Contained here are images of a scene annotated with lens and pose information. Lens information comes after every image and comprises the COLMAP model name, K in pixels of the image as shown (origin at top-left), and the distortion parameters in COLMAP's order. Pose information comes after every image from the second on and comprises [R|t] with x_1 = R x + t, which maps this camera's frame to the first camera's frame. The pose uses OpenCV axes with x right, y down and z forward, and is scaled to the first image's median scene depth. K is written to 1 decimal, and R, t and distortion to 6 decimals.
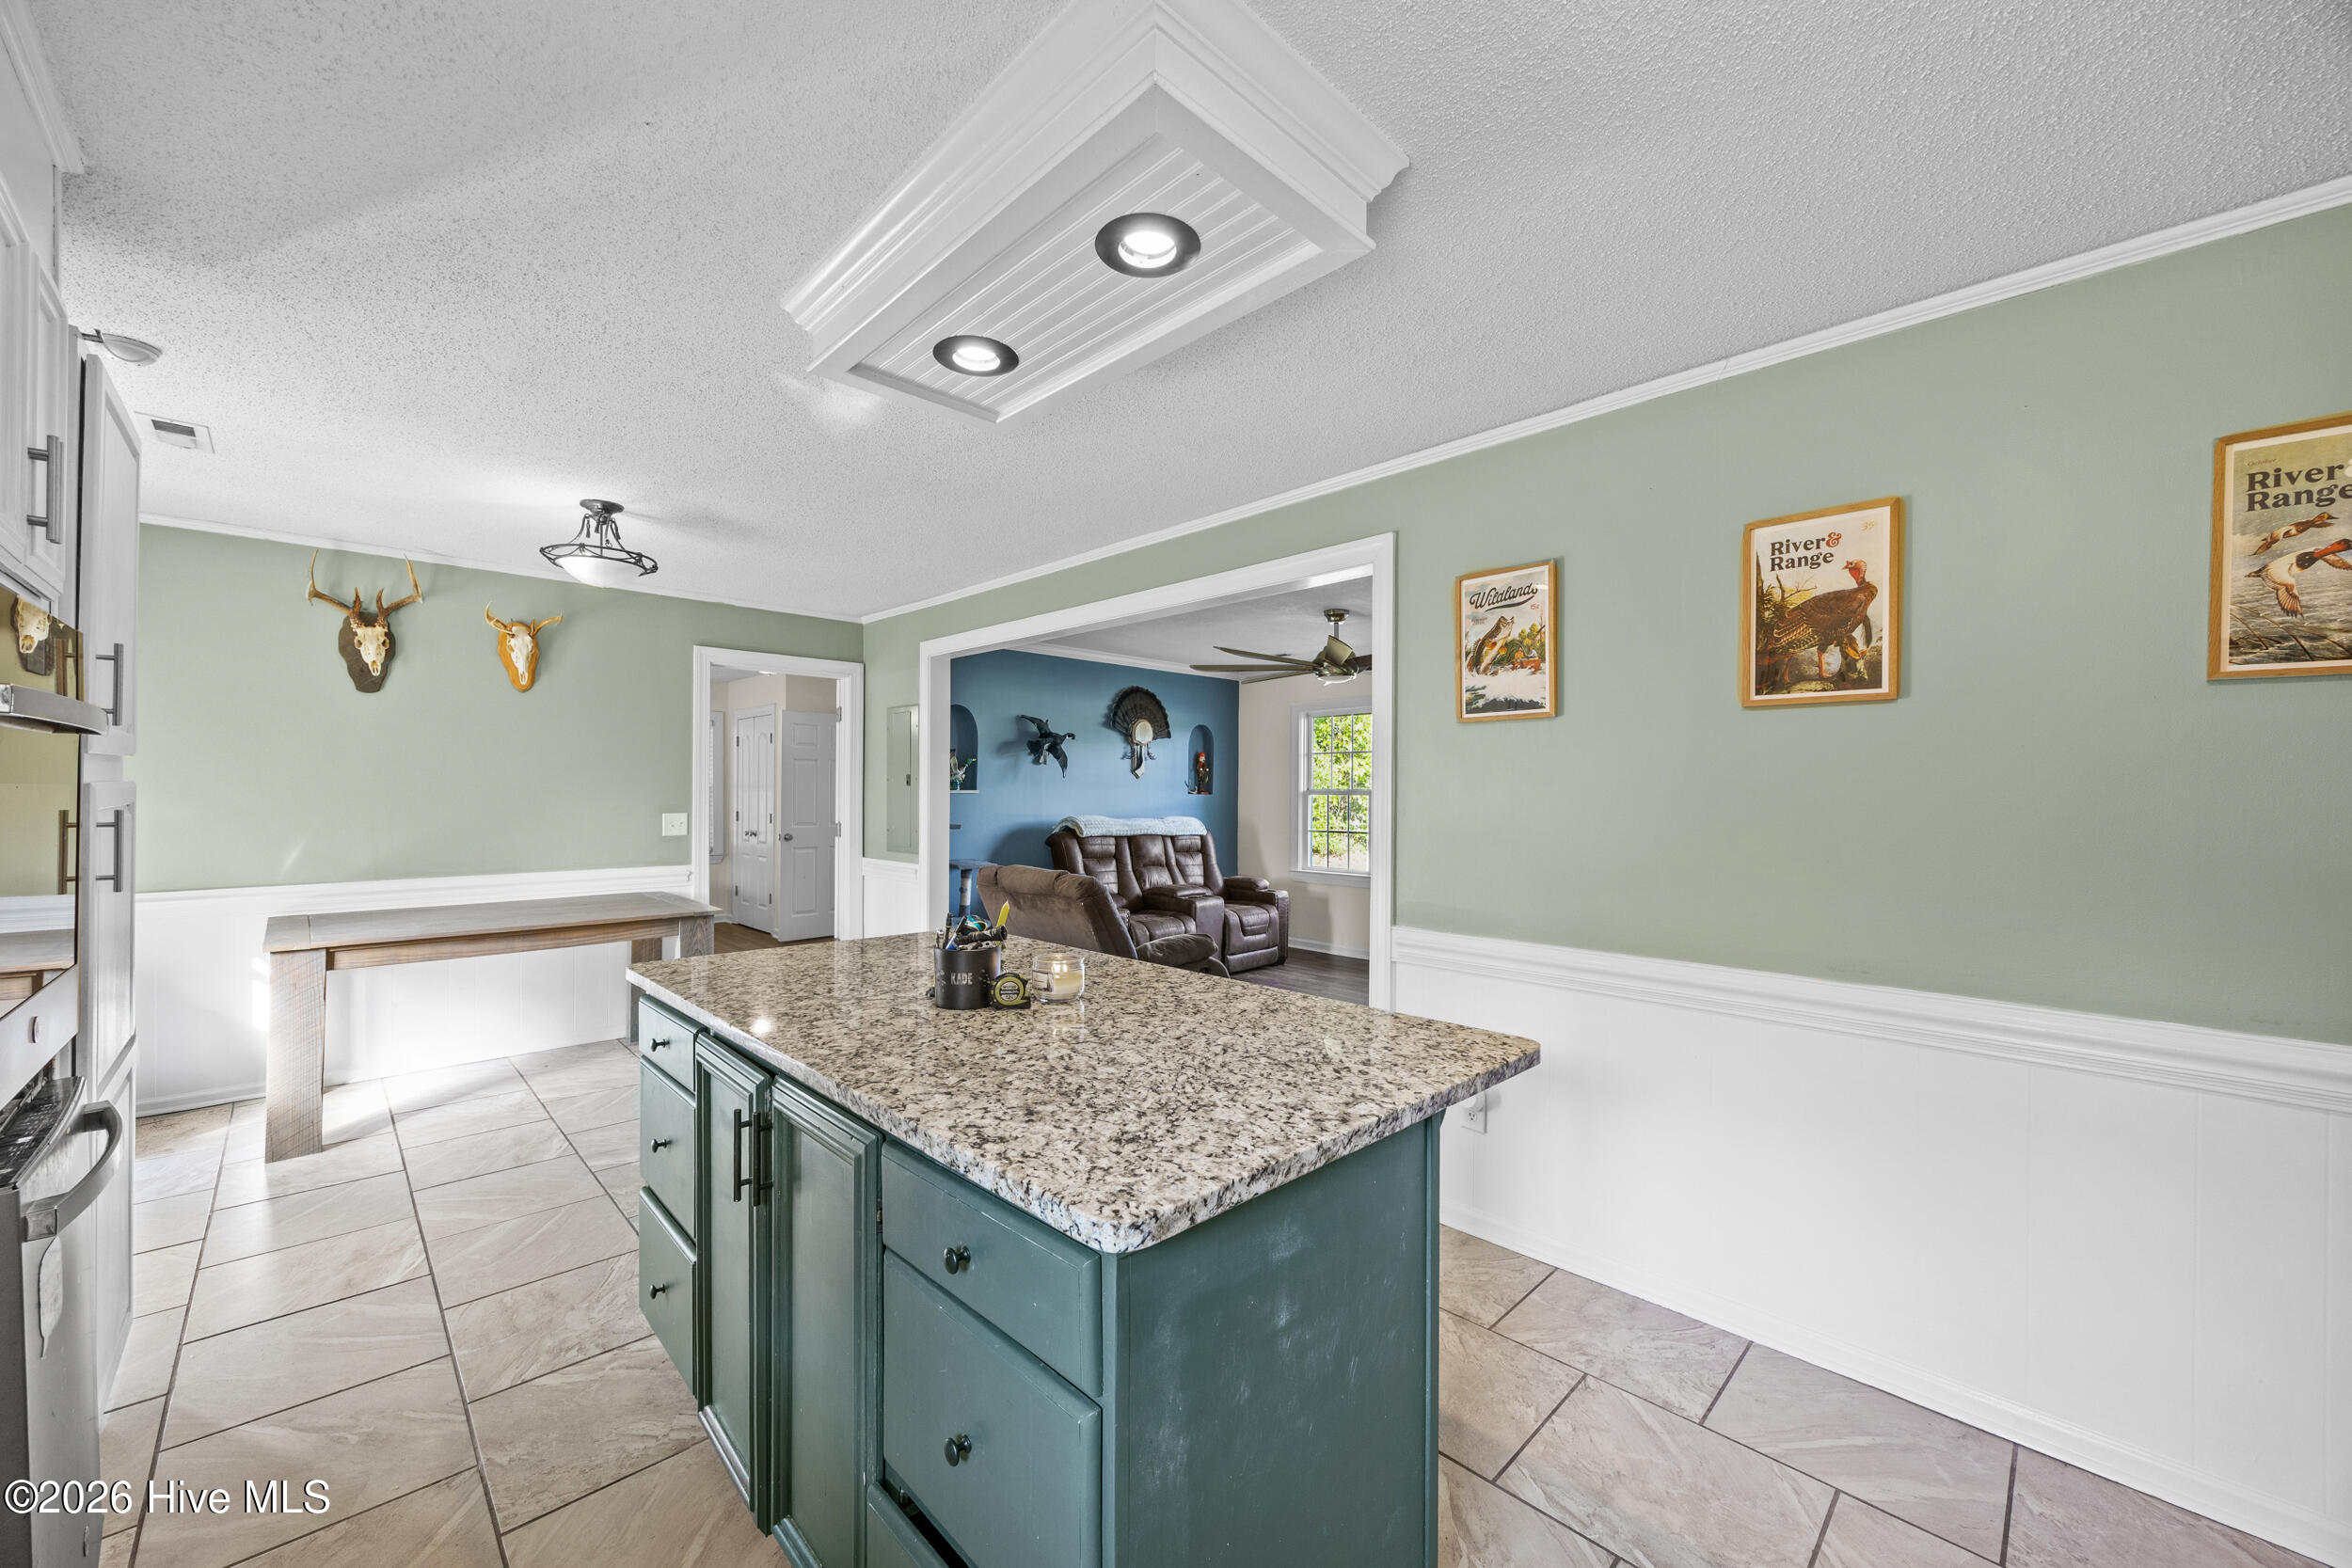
lens RADIAL K [[896.9, 0, 1159.7], [0, 896.9, 793.2], [0, 0, 1]] dist [-0.000661, 0.000028]
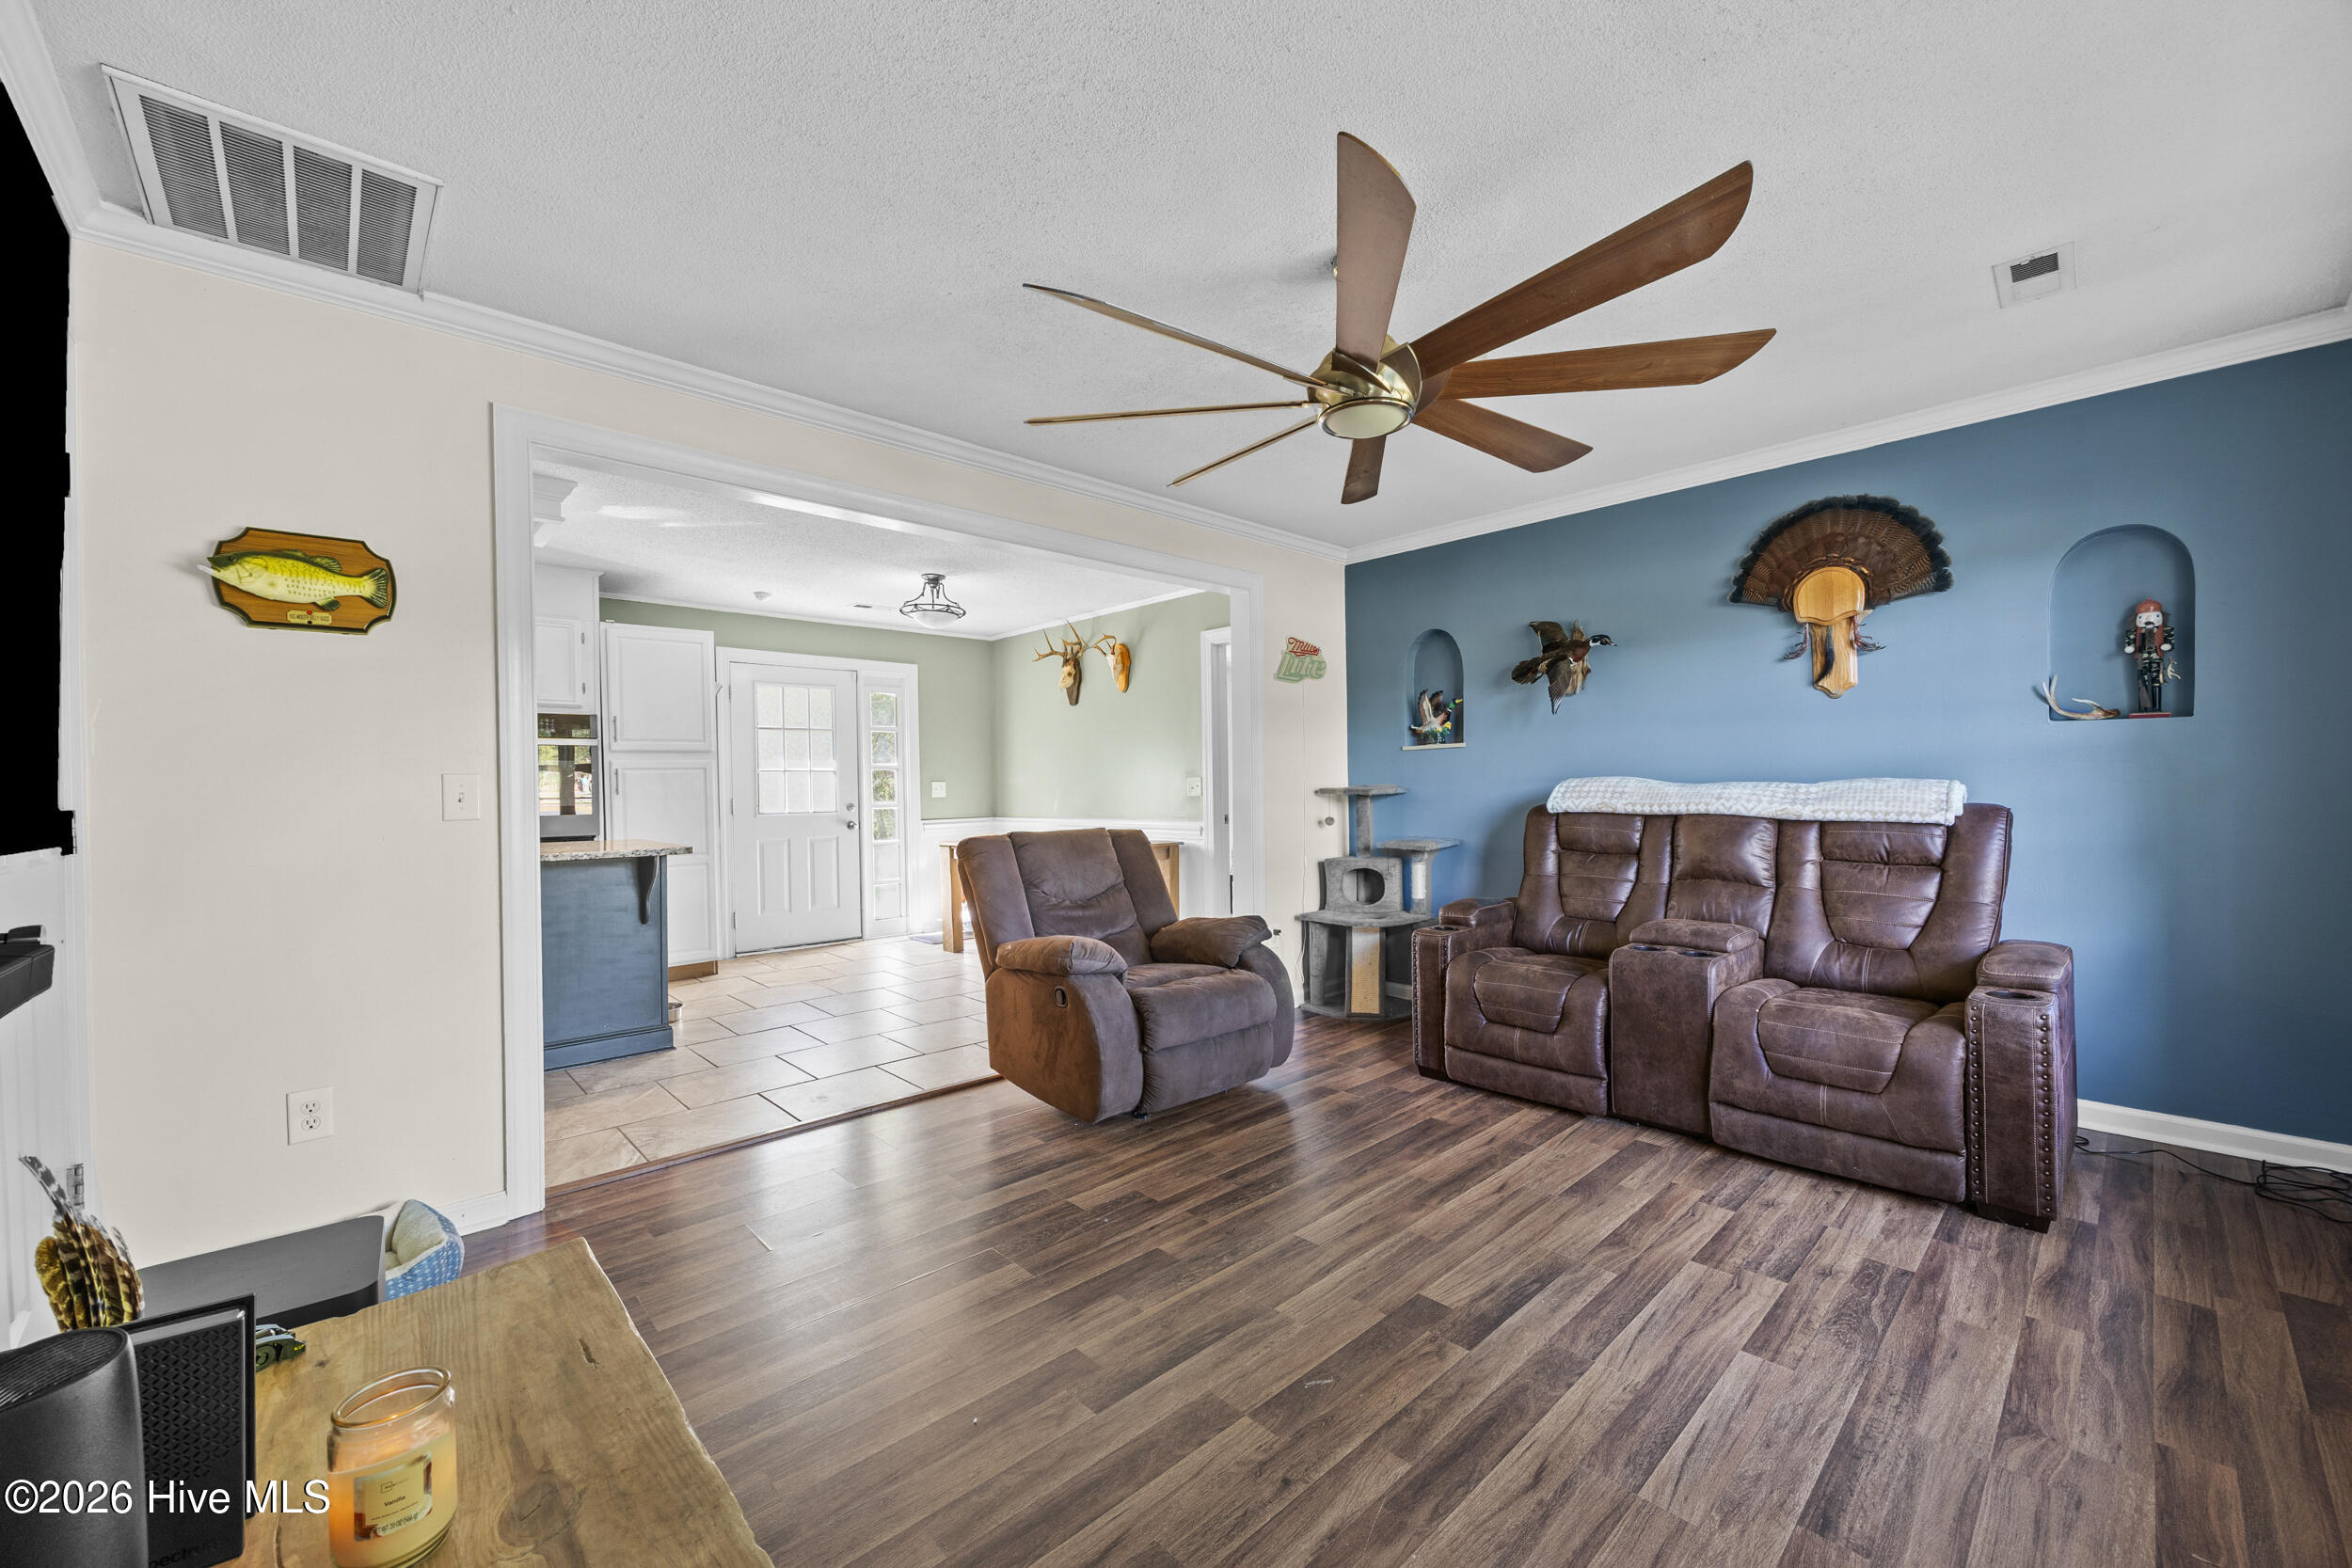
lens RADIAL K [[921.9, 0, 1179.9], [0, 921.9, 791.4], [0, 0, 1]] dist [-0.001246, 0.000225]
pose [[-0.014774, -0.001488, -0.999890, 0.670857], [0.011000, 0.999938, -0.001651, 0.042678], [0.999830, -0.011023, -0.014757, 0.994581]]
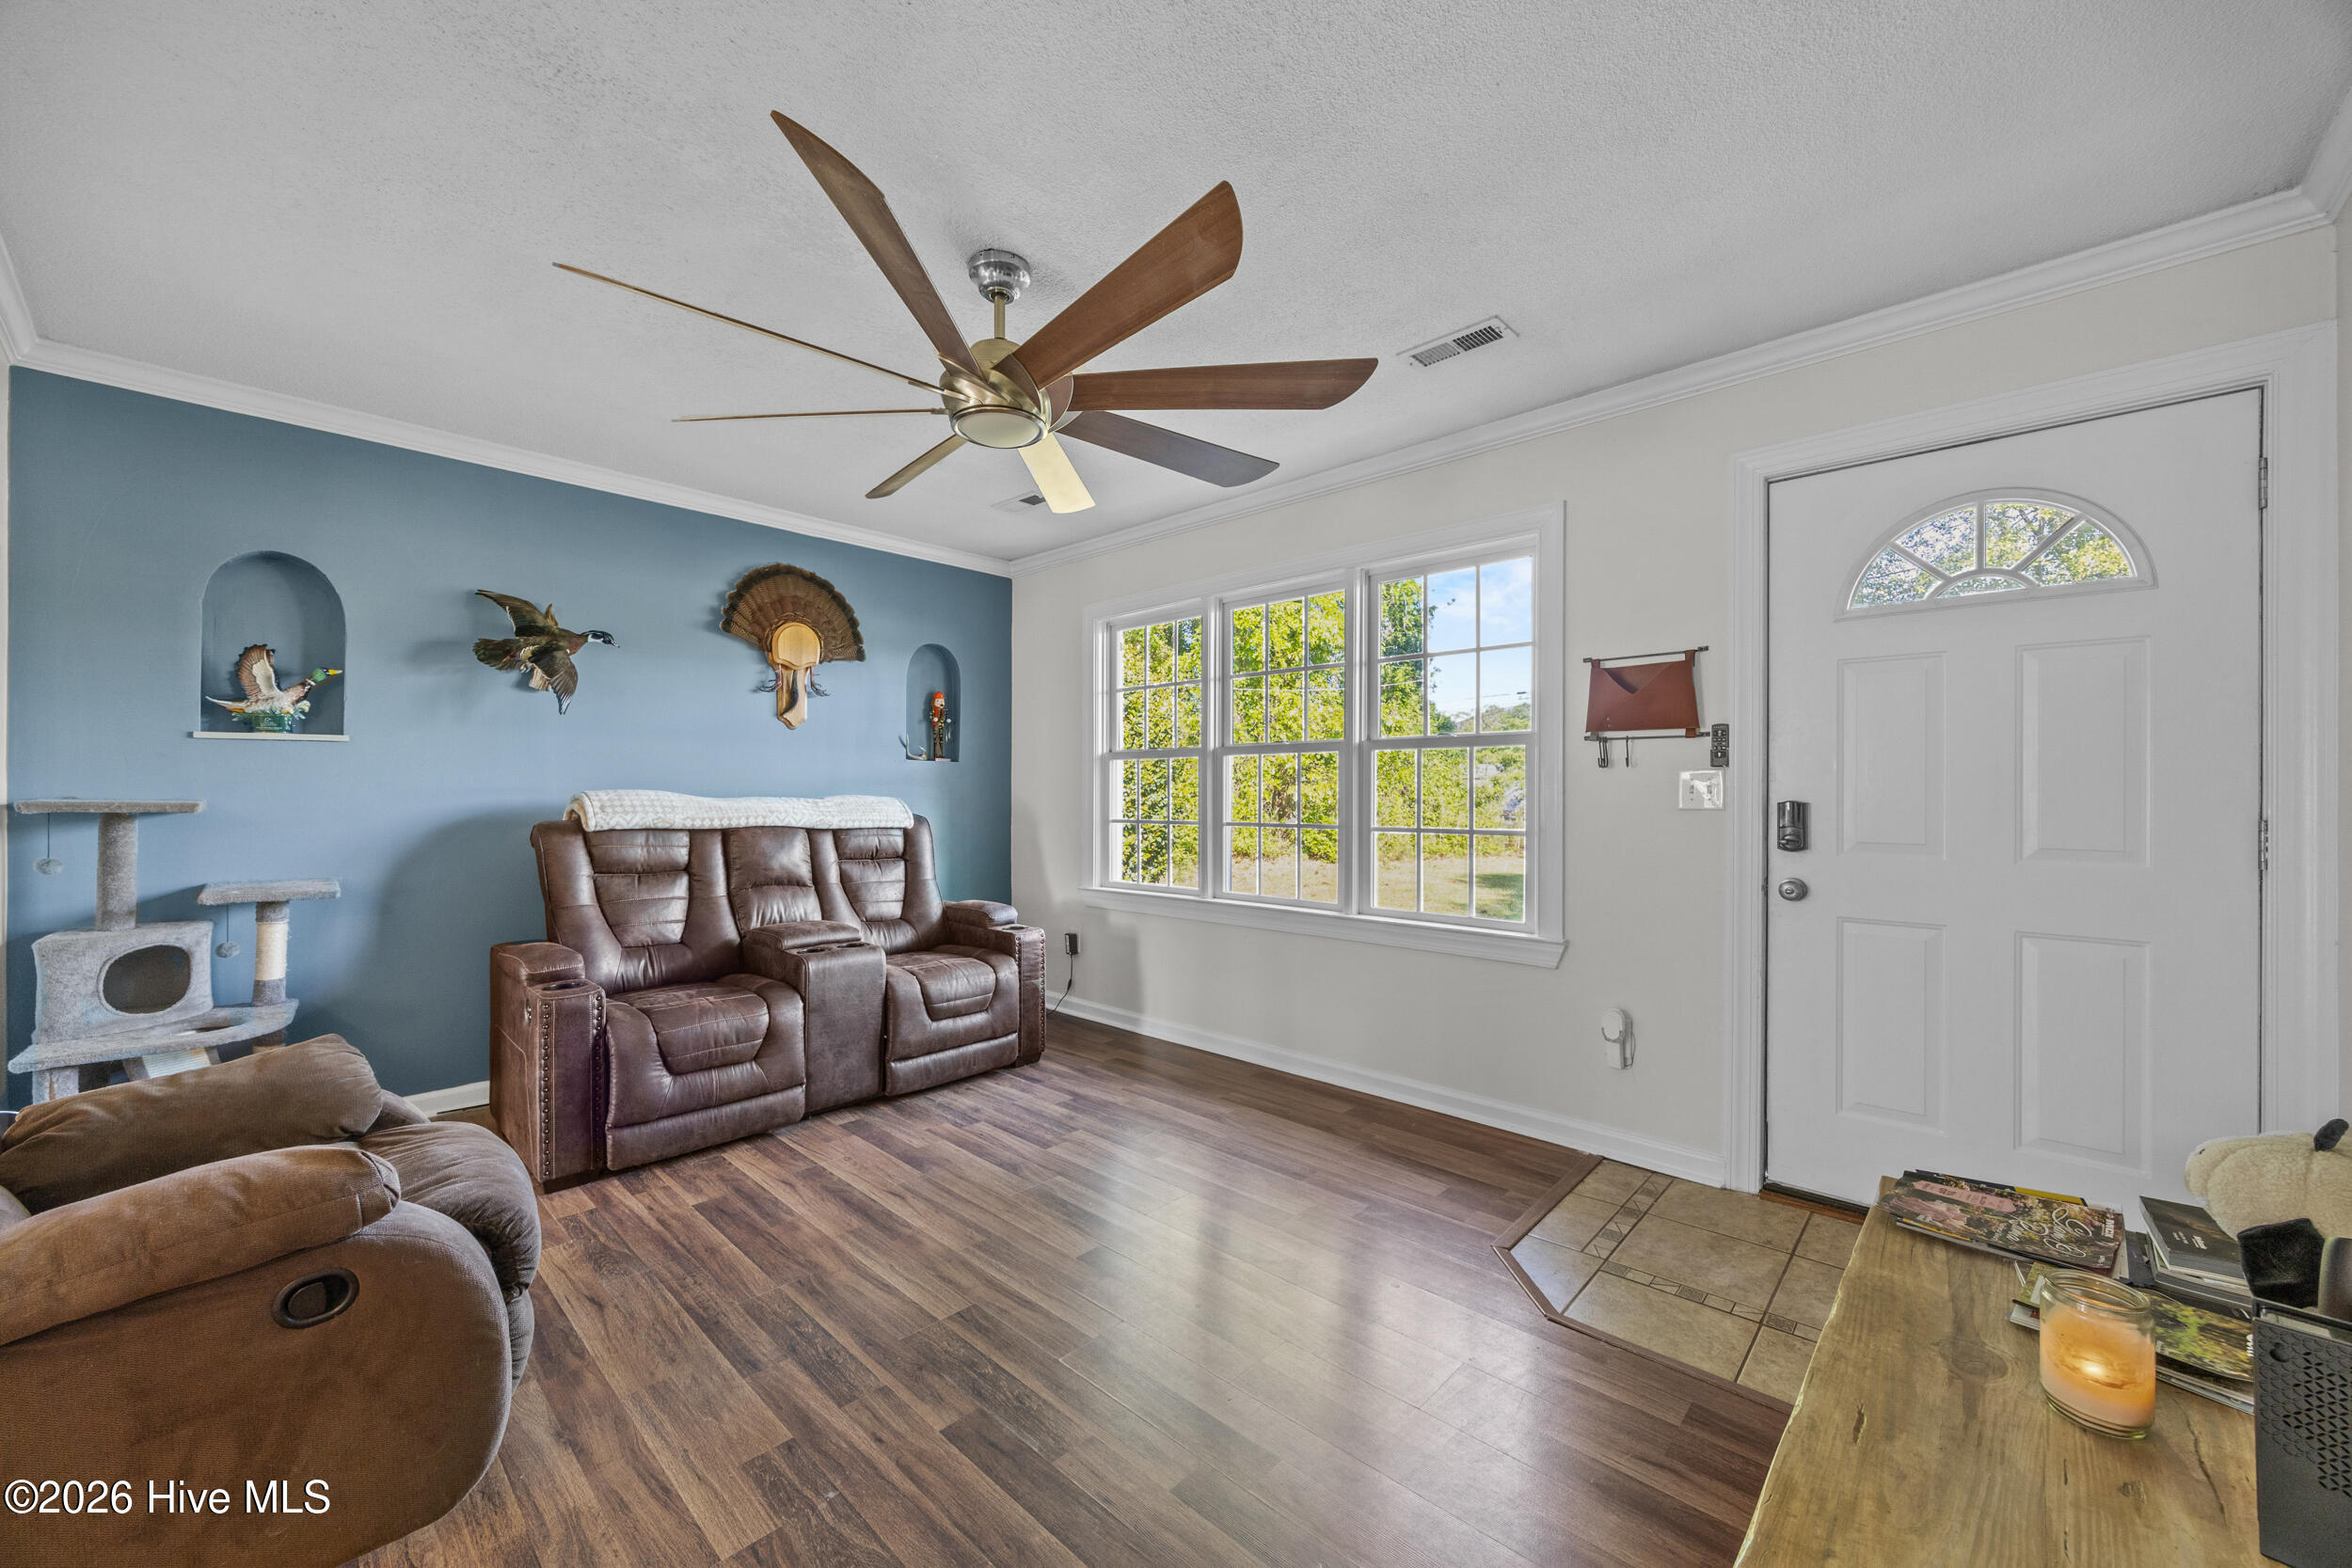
lens RADIAL K [[896.9, 0, 1151.5], [0, 896.9, 784.1], [0, 0, 1]] dist [-0.000661, 0.000028]
pose [[0.999362, -0.004993, 0.035368, 0.268966], [0.005448, 0.999903, -0.012788, 0.039738], [-0.035301, 0.012972, 0.999293, 0.636849]]
